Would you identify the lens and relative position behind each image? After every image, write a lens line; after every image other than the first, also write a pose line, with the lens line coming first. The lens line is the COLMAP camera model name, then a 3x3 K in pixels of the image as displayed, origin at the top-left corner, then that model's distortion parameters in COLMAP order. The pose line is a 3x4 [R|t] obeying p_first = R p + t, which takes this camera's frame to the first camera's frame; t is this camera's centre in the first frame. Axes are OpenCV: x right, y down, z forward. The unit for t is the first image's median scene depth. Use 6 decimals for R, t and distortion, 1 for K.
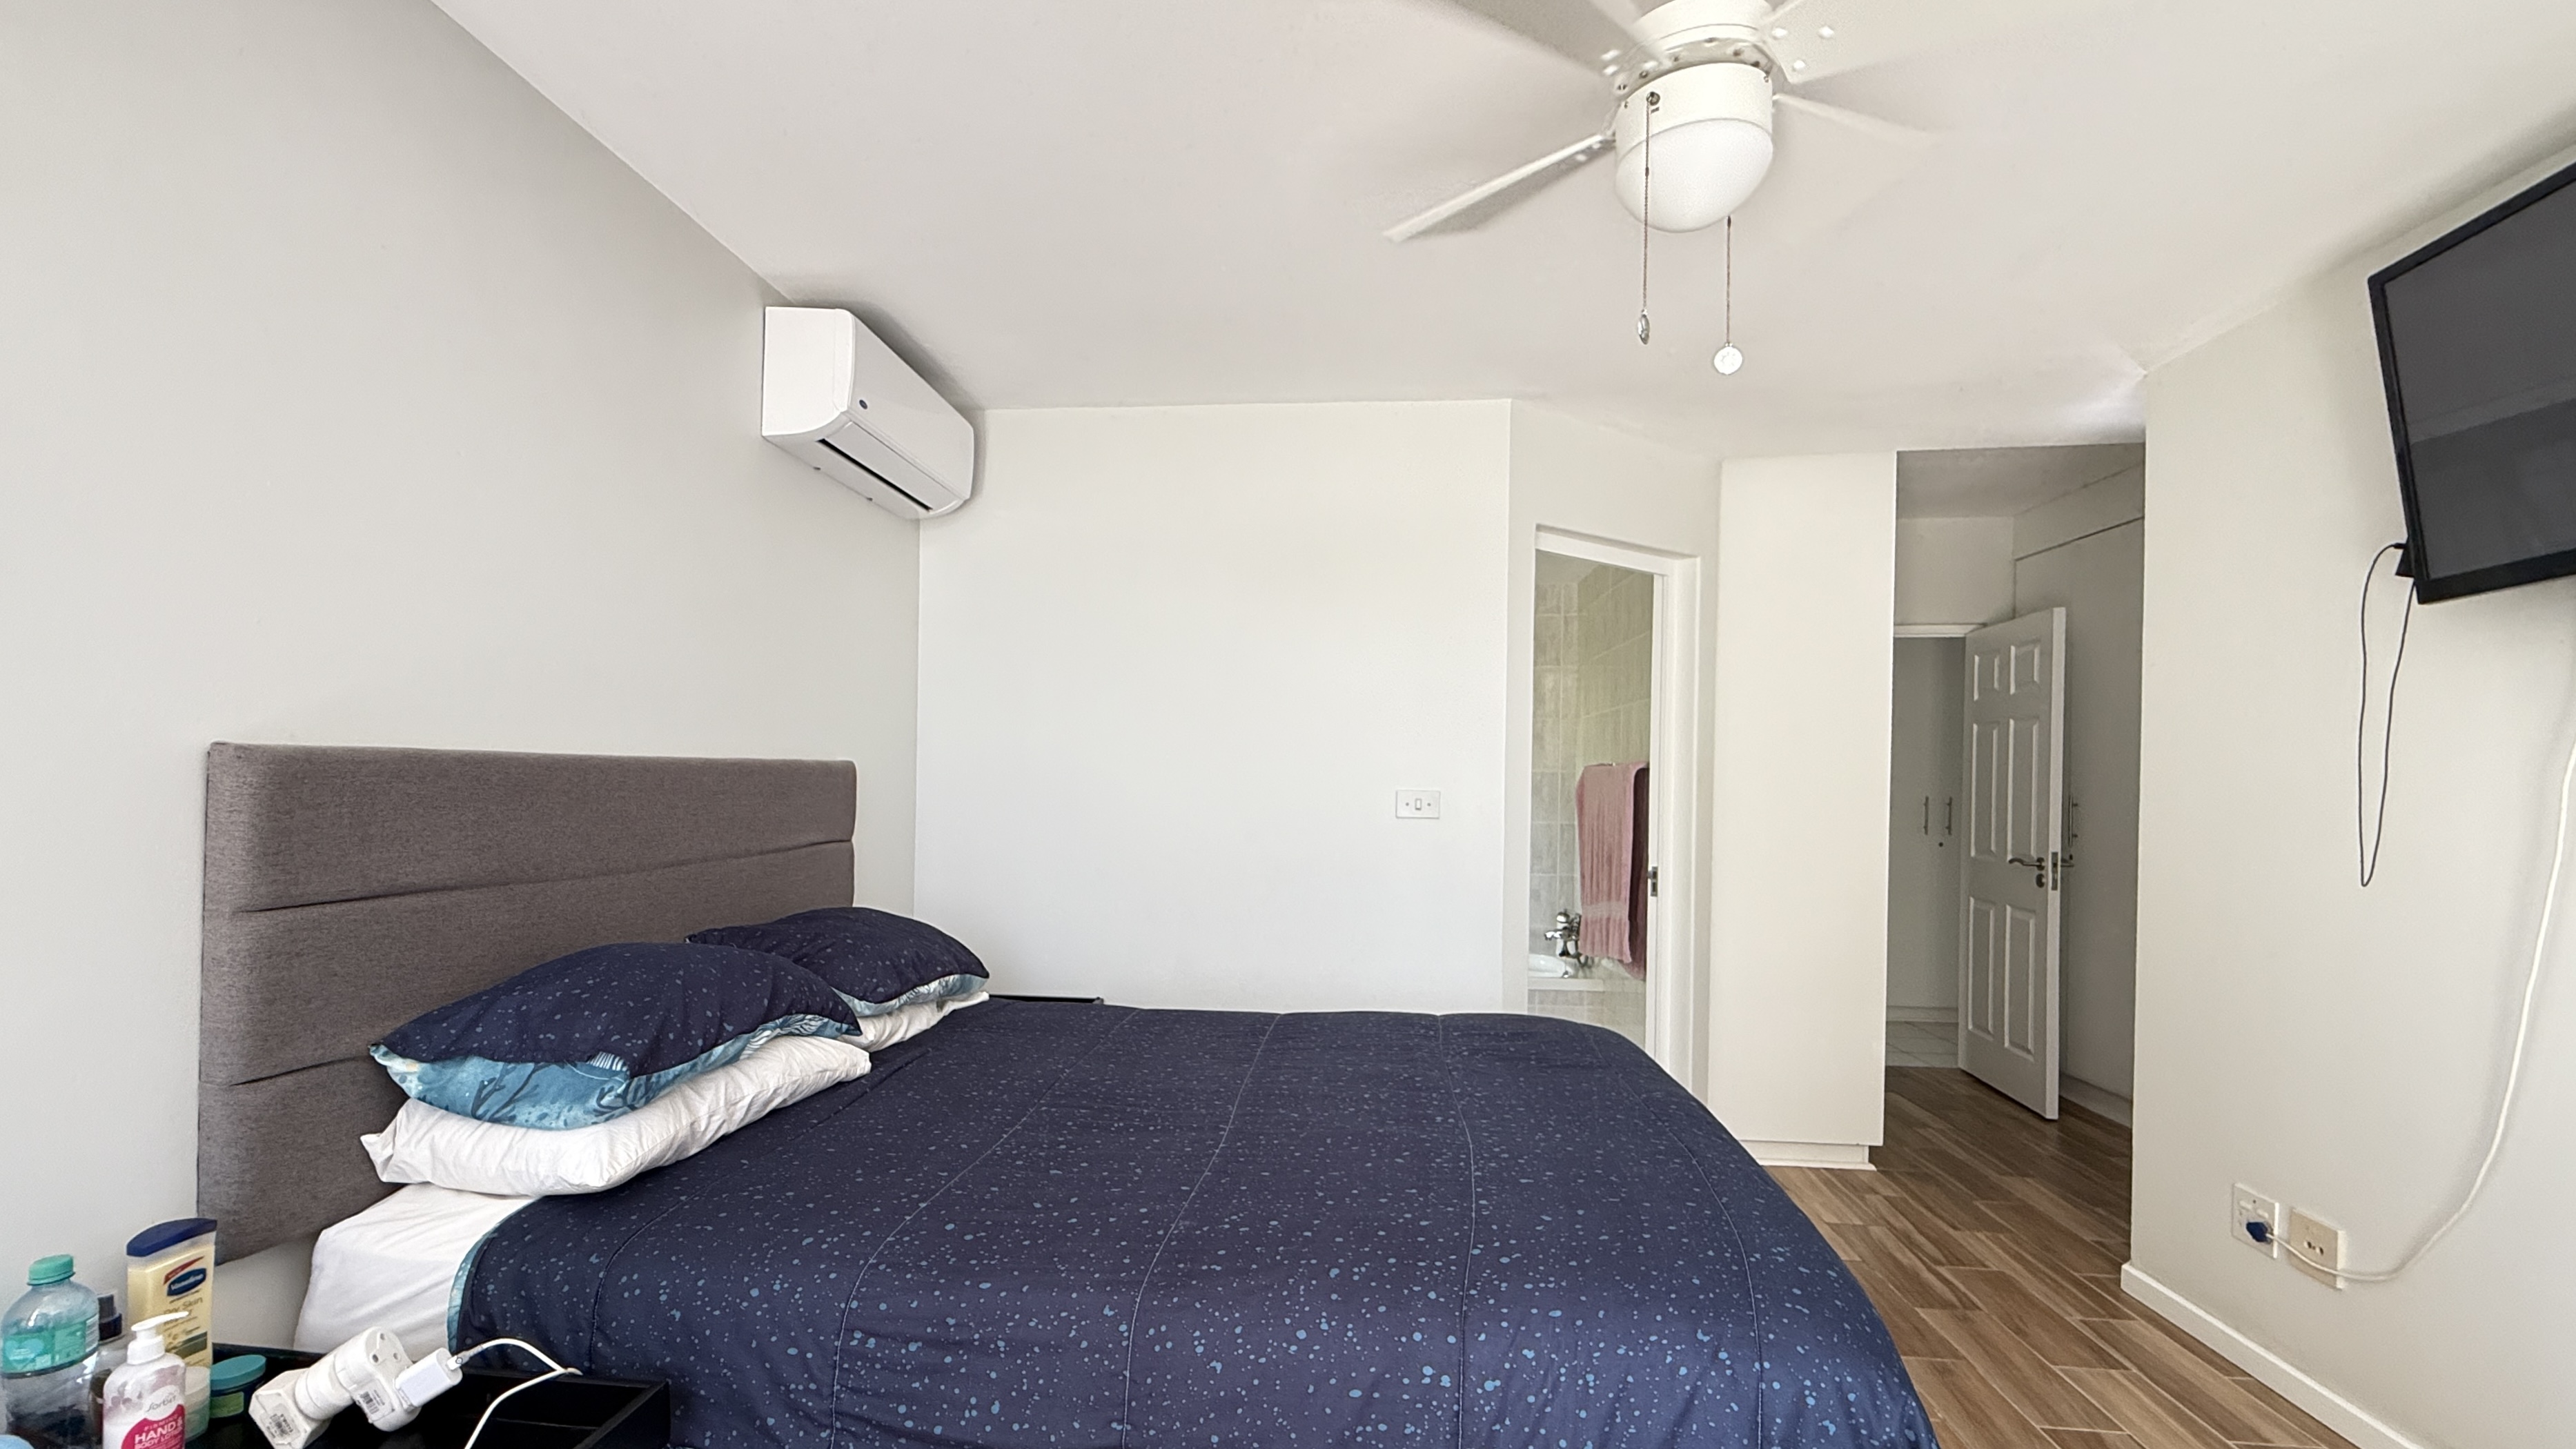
lens RADIAL K [[1090.4, 0, 1288.8], [0, 1090.4, 733.1], [0, 0, 1]] dist [0.000191, 0.000007]
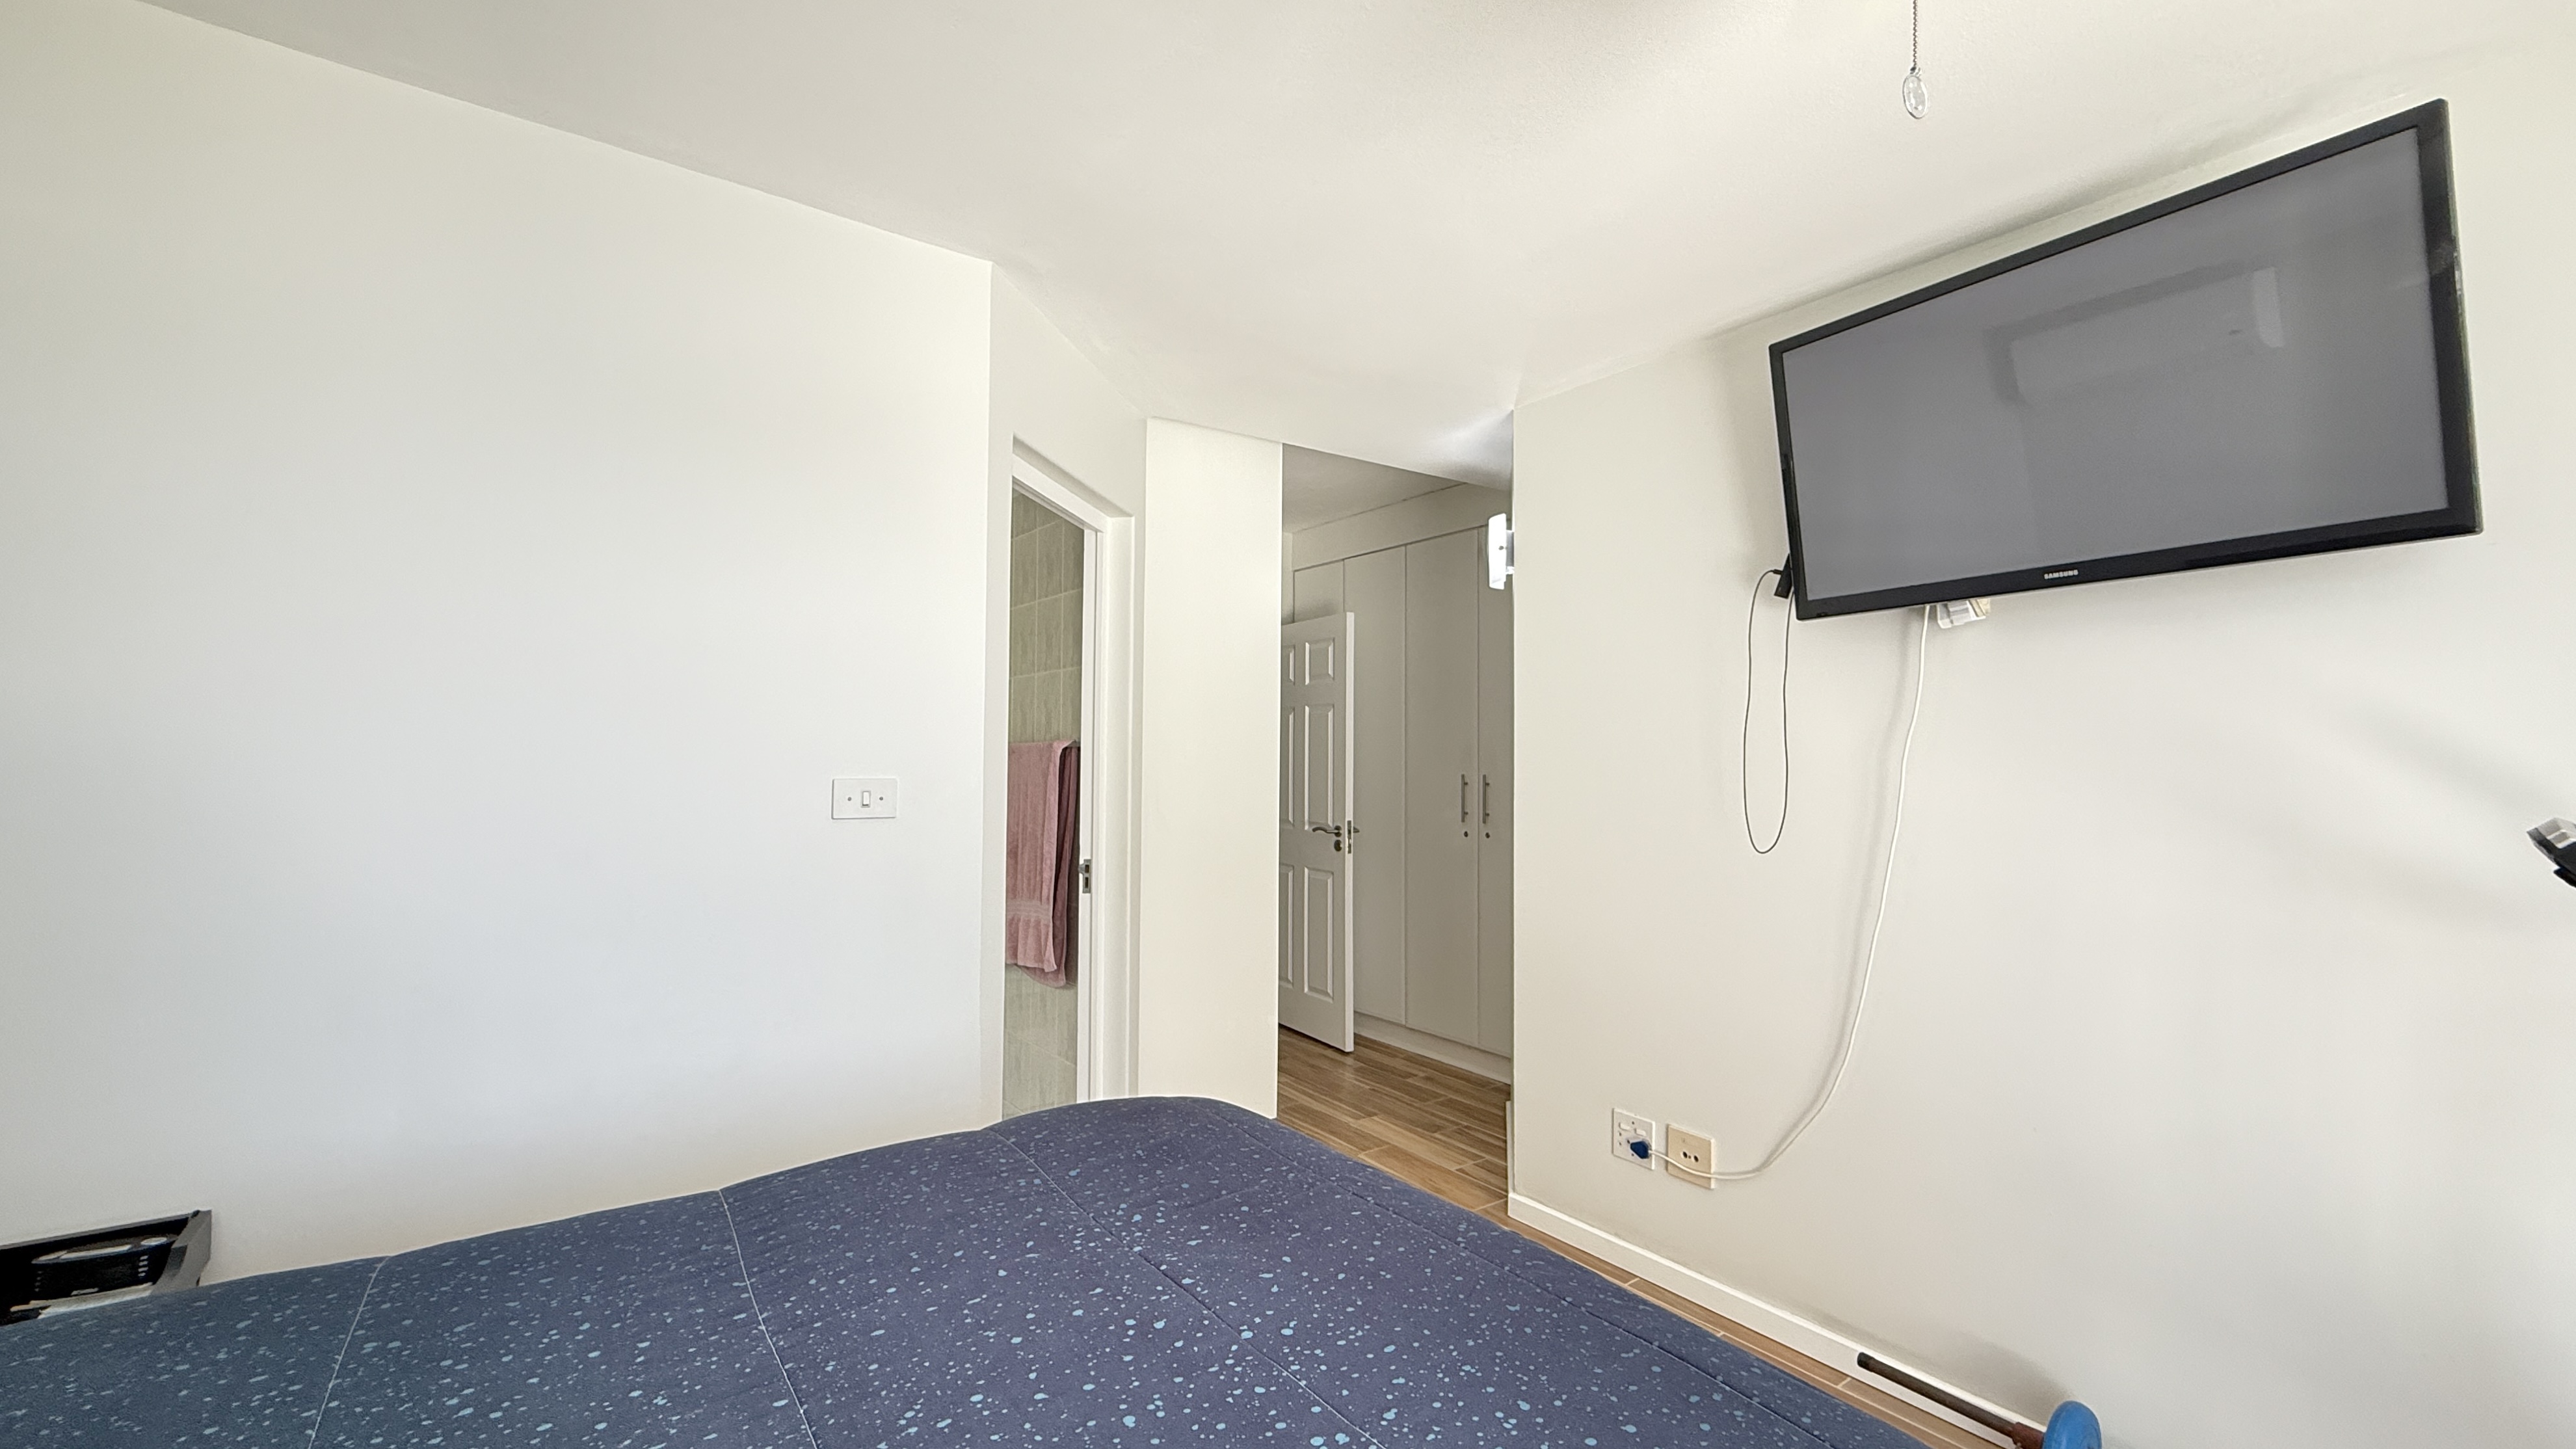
lens RADIAL K [[1033.4, 0, 1288.0], [0, 1033.4, 724.5], [0, 0, 1]] dist [-0.000486, -0.000015]
pose [[0.768521, 0.021020, 0.639479, -0.075993], [-0.029641, 0.999557, 0.002766, 0.006636], [-0.639138, -0.021080, 0.768804, 0.257401]]
